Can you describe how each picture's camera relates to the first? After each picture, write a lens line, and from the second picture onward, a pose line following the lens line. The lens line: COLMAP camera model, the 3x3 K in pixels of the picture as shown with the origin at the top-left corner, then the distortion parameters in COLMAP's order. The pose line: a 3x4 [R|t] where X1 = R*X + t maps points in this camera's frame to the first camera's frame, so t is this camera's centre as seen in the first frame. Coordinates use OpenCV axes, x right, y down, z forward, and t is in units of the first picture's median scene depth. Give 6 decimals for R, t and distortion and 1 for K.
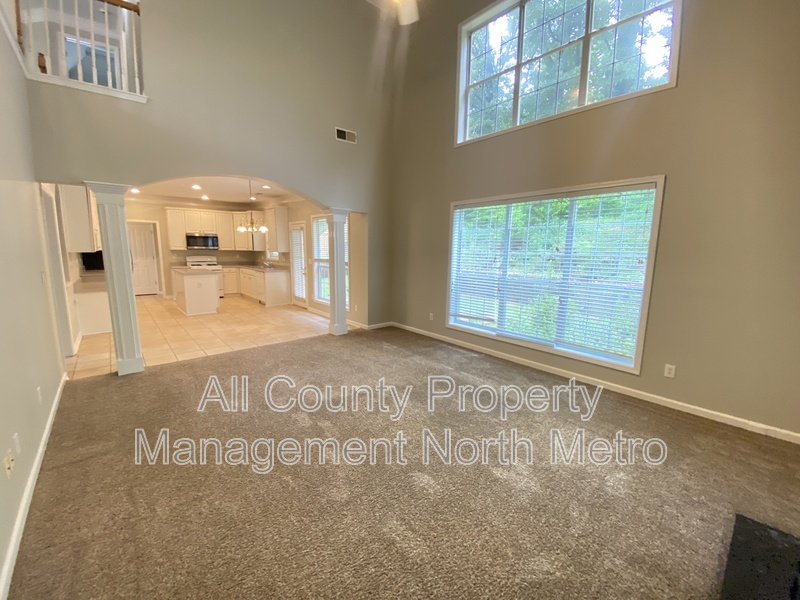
lens RADIAL K [[322.8, 0, 400.0], [0, 322.8, 300.0], [0, 0, 1]] dist [0.001927, -0.000279]
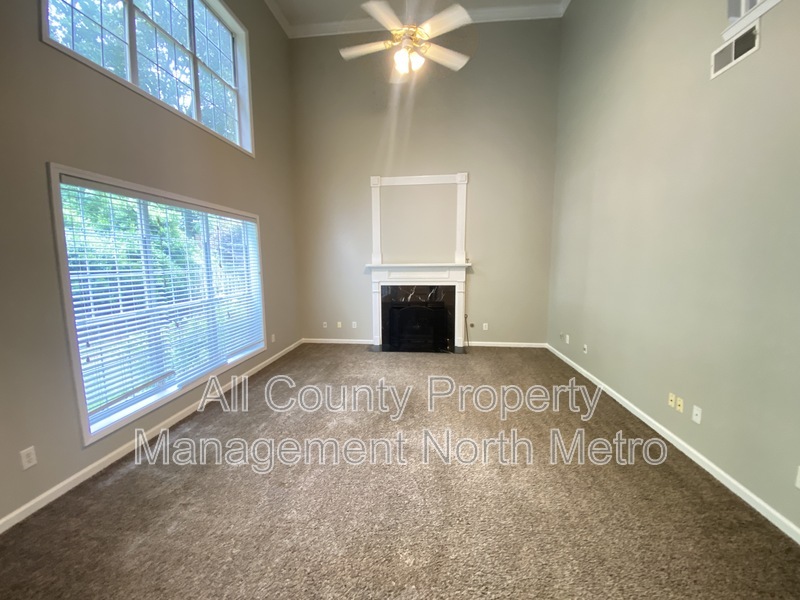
lens RADIAL K [[322.8, 0, 400.0], [0, 322.8, 300.0], [0, 0, 1]] dist [0.001927, -0.000279]
pose [[-0.679915, -0.098012, 0.726711, -0.224601], [0.114062, 0.964829, 0.236844, -0.082026], [-0.724366, 0.243924, -0.644822, 0.459869]]
